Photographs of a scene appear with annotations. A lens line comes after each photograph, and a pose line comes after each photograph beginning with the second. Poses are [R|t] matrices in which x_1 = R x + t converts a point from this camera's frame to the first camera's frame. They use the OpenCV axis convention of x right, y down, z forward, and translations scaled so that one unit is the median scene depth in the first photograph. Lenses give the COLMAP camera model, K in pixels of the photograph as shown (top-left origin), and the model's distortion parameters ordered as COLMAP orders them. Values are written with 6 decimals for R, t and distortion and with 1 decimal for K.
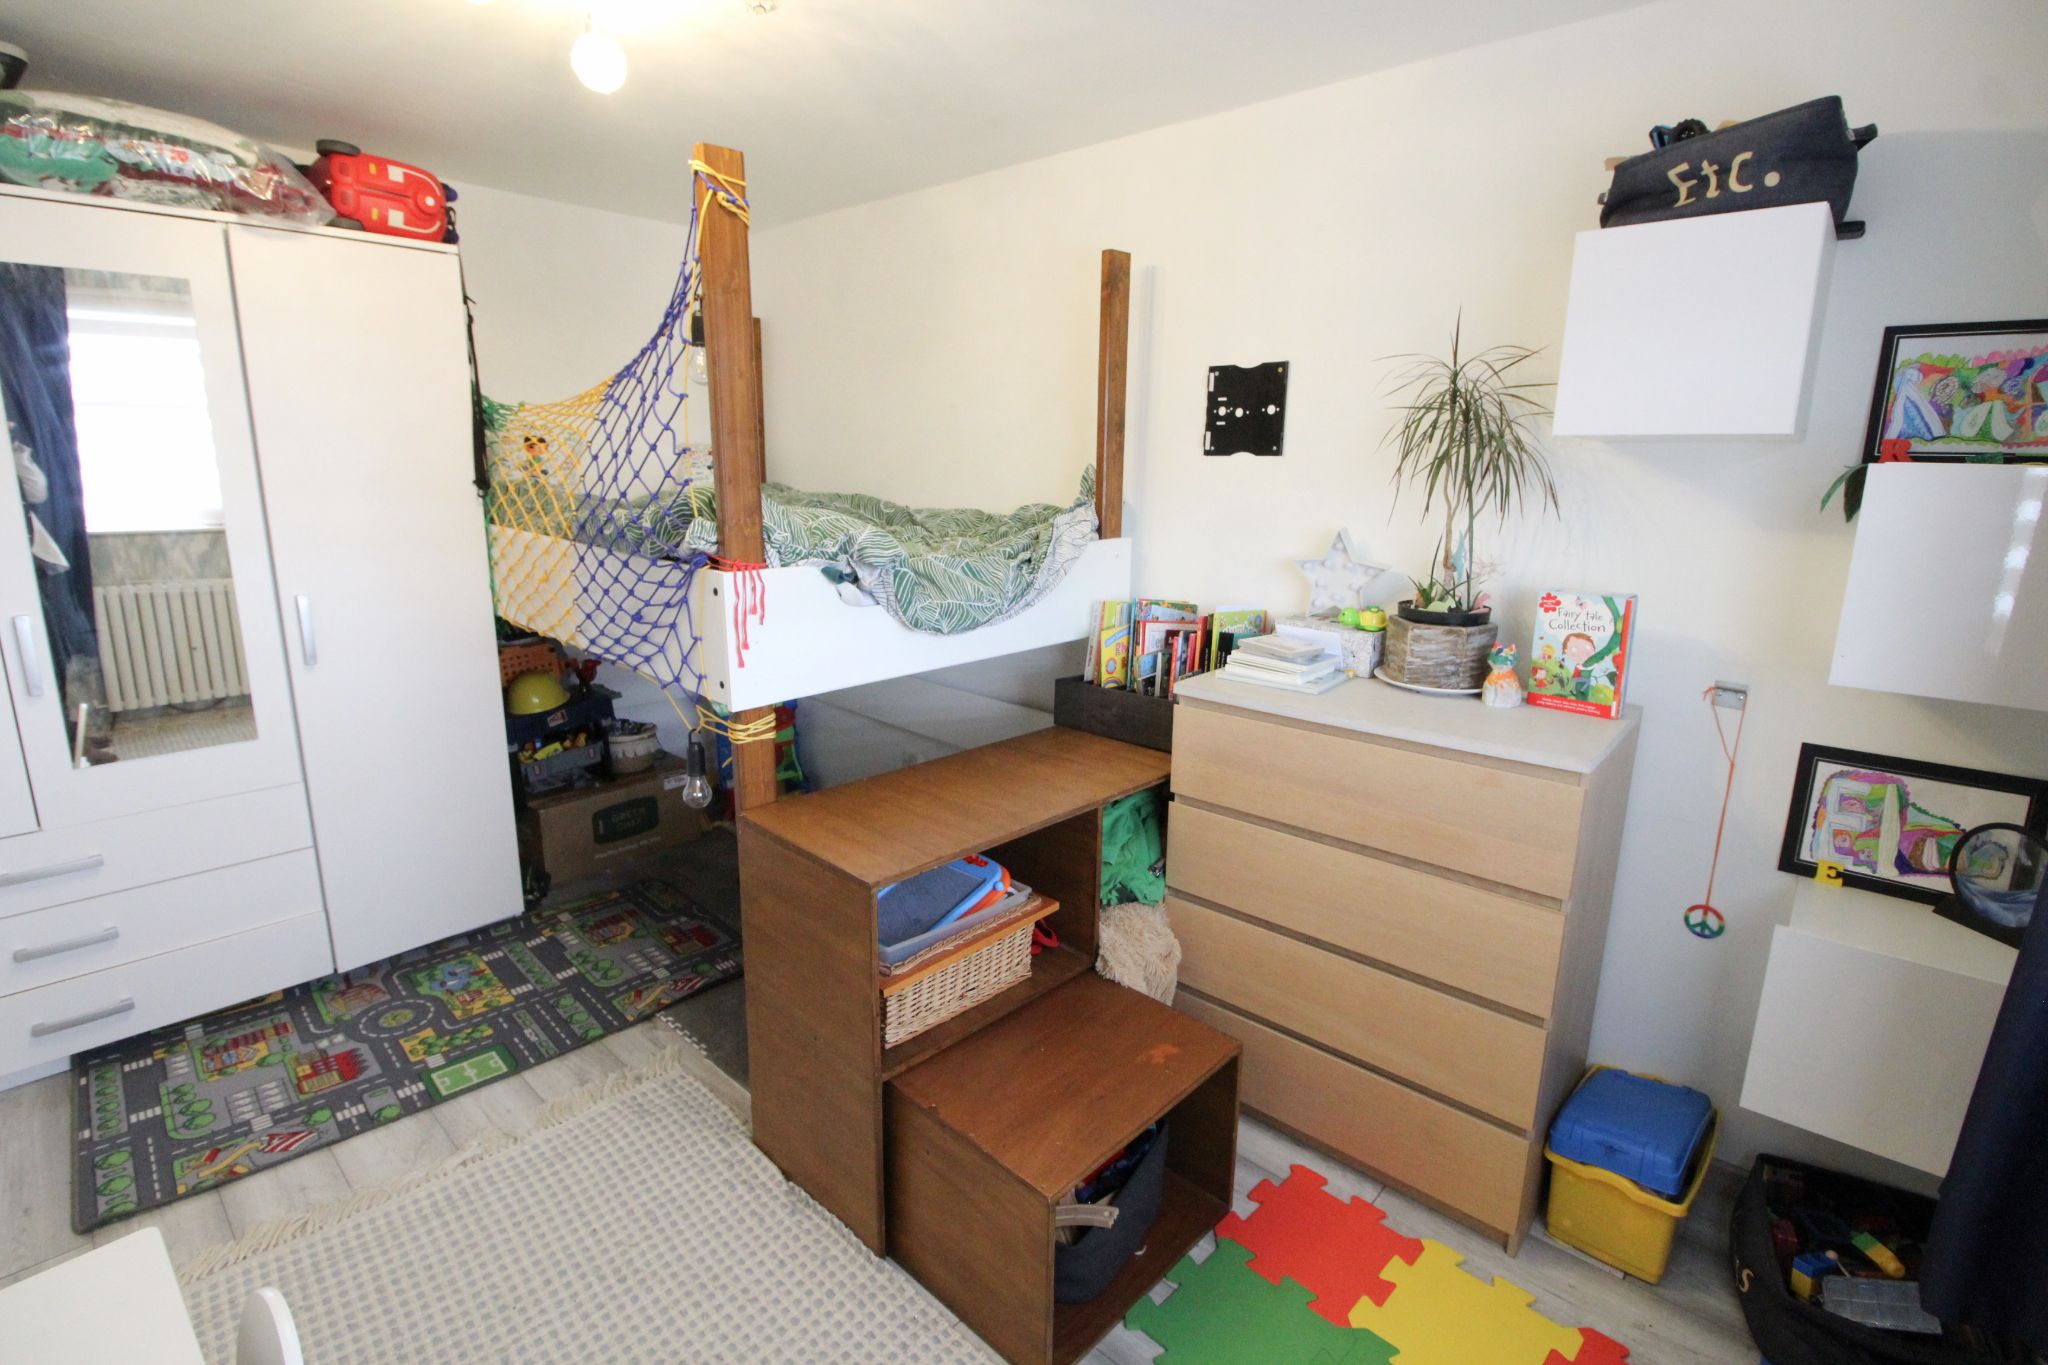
lens RADIAL K [[945.1, 0, 1020.9], [0, 945.1, 663.8], [0, 0, 1]] dist [0.001806, -0.015404]
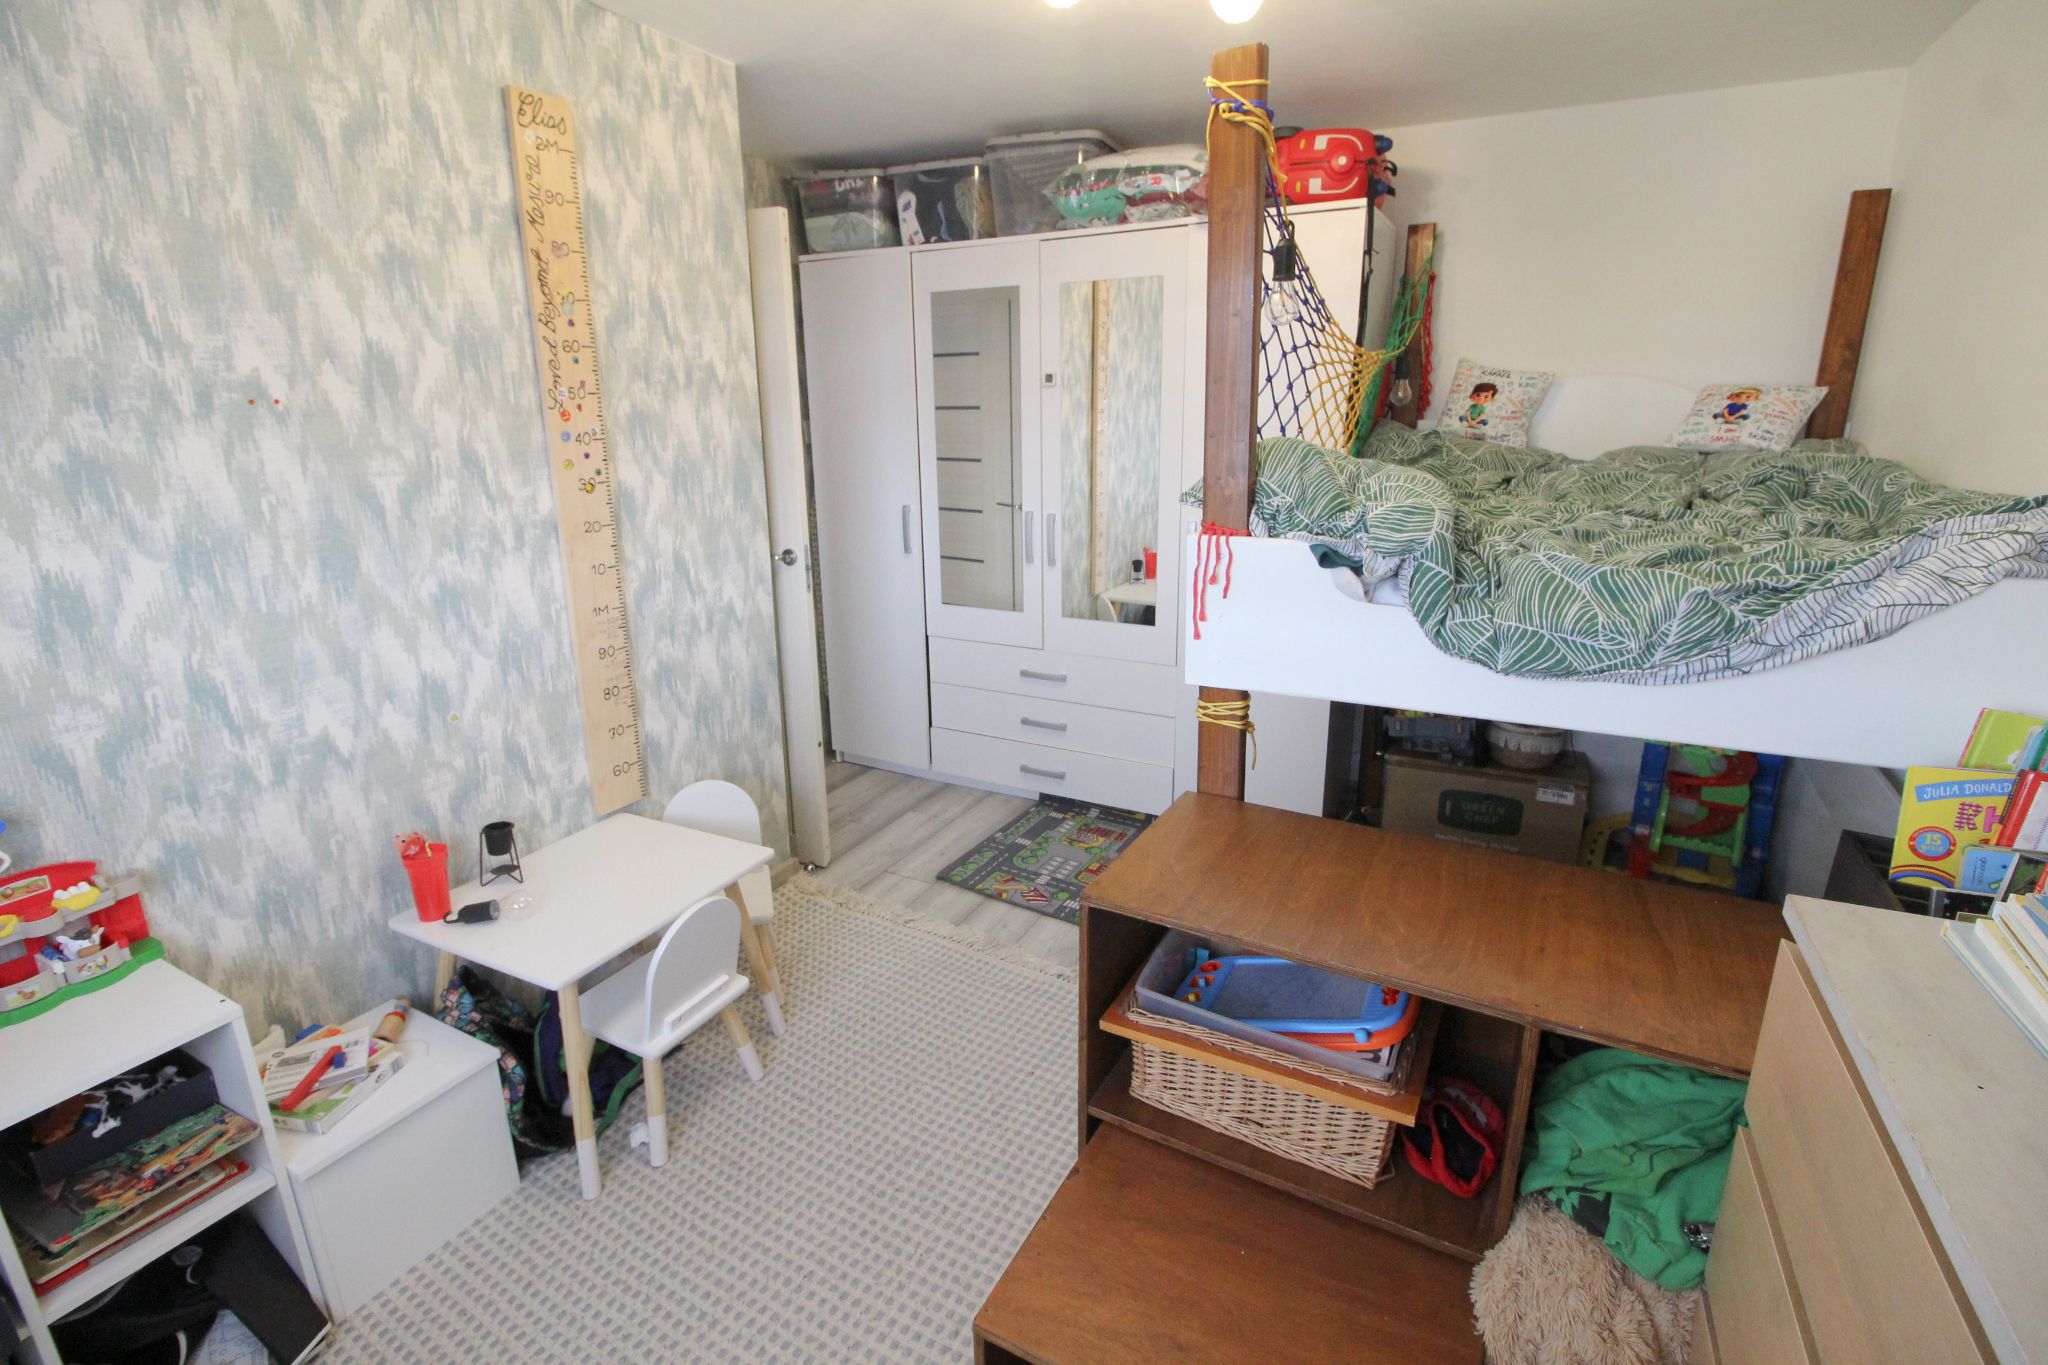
lens RADIAL K [[945.1, 0, 1020.9], [0, 945.1, 663.8], [0, 0, 1]] dist [0.001806, -0.015404]
pose [[0.250925, 0.237130, -0.938512, 0.474624], [-0.187328, 0.963099, 0.193258, -0.106084], [0.949708, 0.127316, 0.286087, 0.515661]]
